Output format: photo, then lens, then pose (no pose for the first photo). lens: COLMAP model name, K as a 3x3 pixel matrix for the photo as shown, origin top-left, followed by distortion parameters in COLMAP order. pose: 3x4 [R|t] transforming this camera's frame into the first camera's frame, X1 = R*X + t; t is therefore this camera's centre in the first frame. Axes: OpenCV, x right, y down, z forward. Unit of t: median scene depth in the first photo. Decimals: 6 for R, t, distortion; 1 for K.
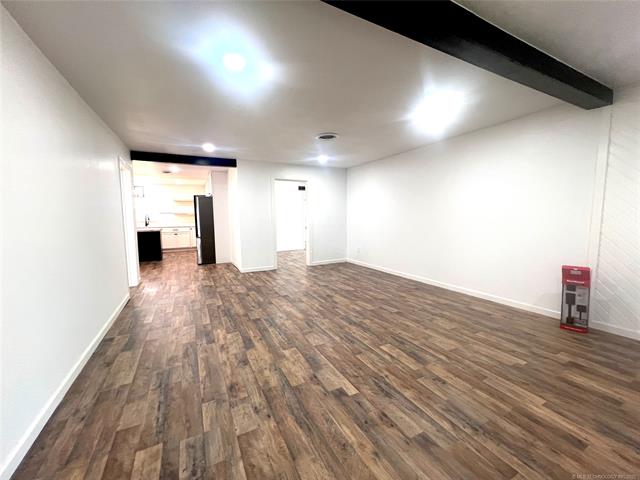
lens RADIAL K [[256.5, 0, 316.1], [0, 256.5, 237.0], [0, 0, 1]] dist [-0.002099, 0.000434]
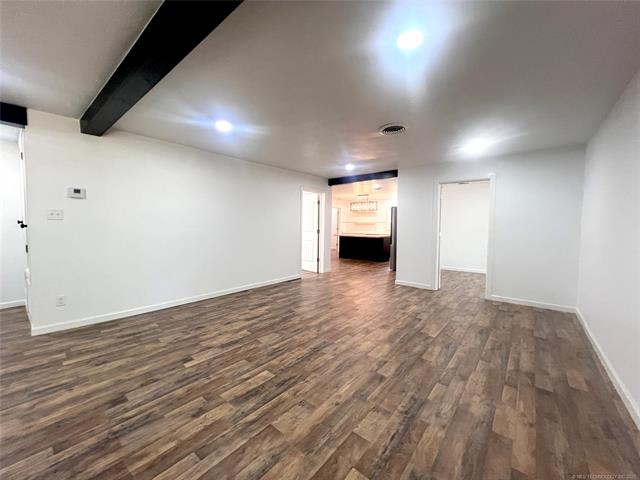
lens RADIAL K [[253.6, 0, 317.2], [0, 253.6, 237.3], [0, 0, 1]] dist [-0.000538, -0.000467]
pose [[0.392763, 0.056269, -0.917917, 1.033070], [-0.092010, 0.995523, 0.021657, -0.066864], [0.915026, 0.075951, 0.396181, 0.725696]]
